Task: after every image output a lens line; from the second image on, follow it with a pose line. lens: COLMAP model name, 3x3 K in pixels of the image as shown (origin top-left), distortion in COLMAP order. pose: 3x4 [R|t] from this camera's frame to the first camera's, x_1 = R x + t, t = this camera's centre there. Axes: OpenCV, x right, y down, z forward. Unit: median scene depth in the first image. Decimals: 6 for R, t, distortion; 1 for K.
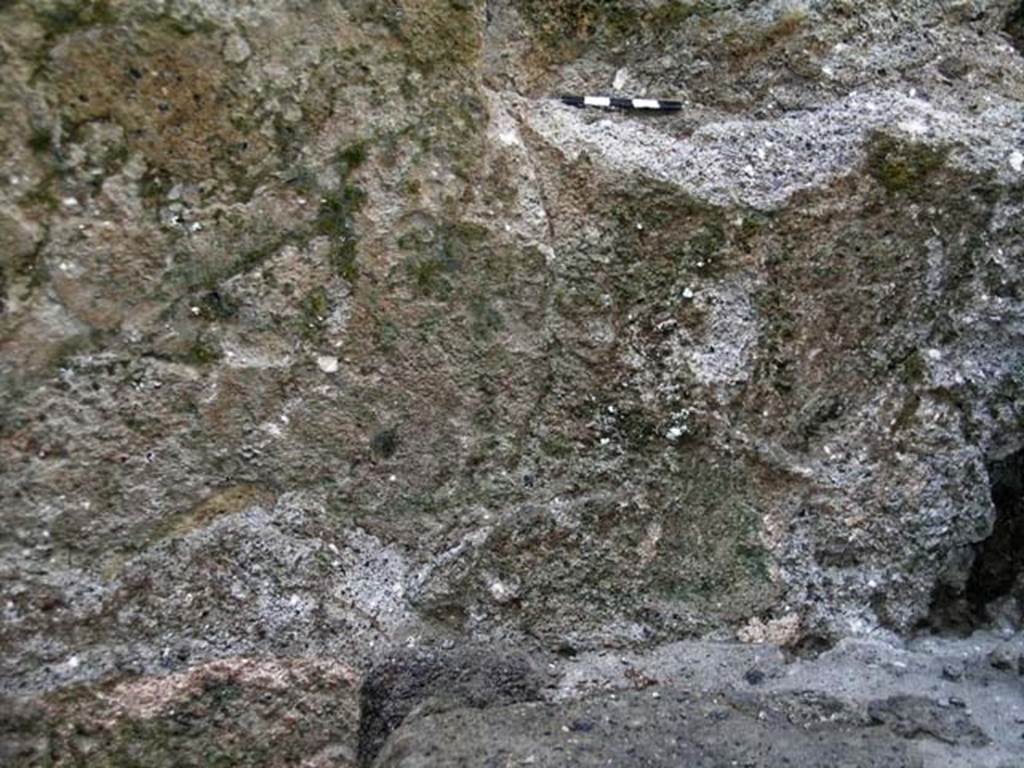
lens RADIAL K [[1468.2, 0, 515.5], [0, 1468.2, 380.1], [0, 0, 1]] dist [0.026449, 0.000000]
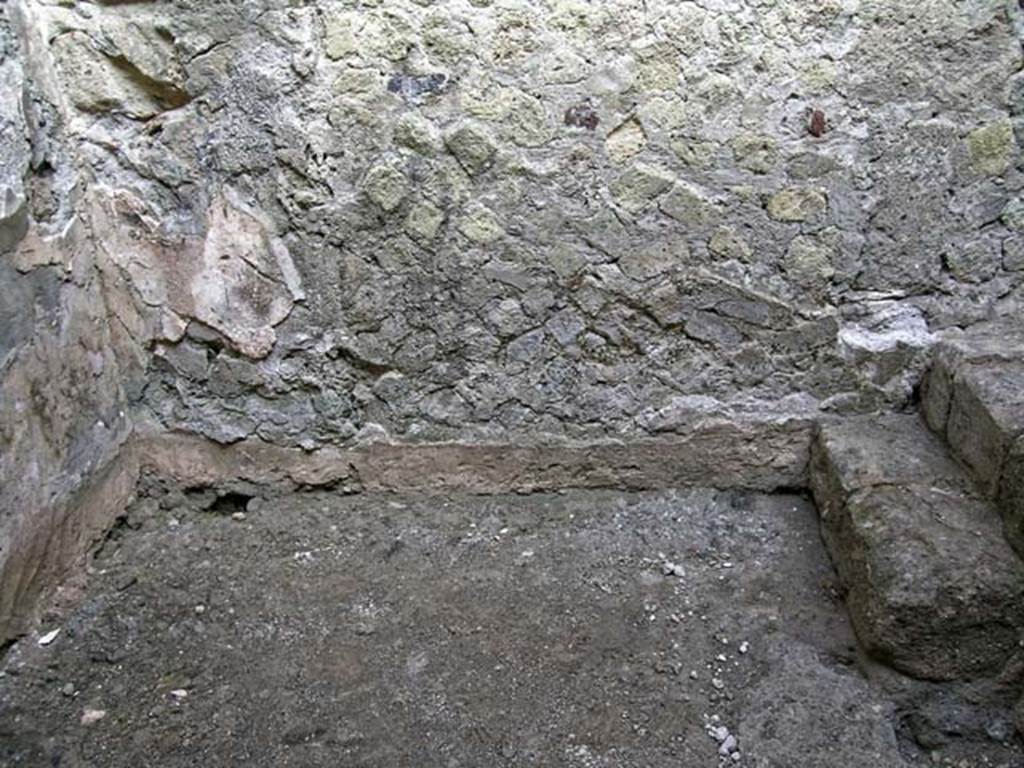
lens RADIAL K [[849.9, 0, 520.5], [0, 849.9, 385.0], [0, 0, 1]] dist [-0.124328, 0.078717]
pose [[0.973689, 0.024751, -0.226533, -0.545511], [0.028270, 0.973286, 0.227849, -0.867844], [0.226121, -0.228258, 0.946978, -2.917278]]
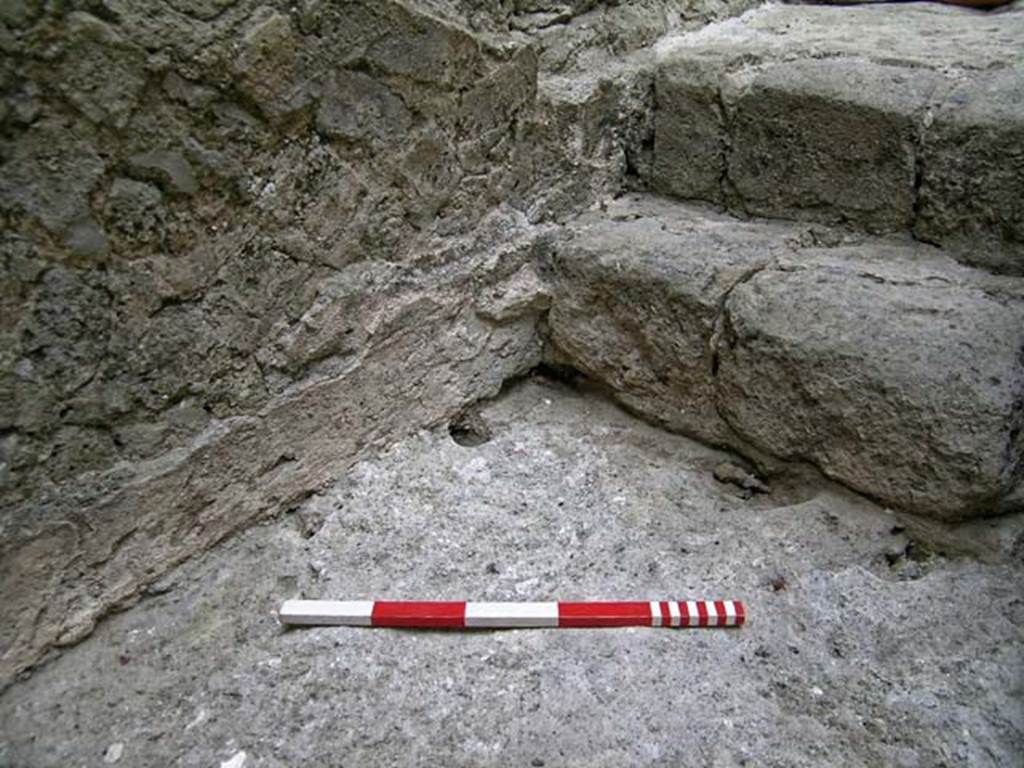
lens RADIAL K [[849.9, 0, 518.7], [0, 849.9, 378.6], [0, 0, 1]] dist [-0.124328, 0.078717]
pose [[0.763848, -0.367683, 0.530420, -1.467088], [0.193365, 0.914477, 0.355447, -0.279053], [-0.615749, -0.168942, 0.769618, -0.784632]]
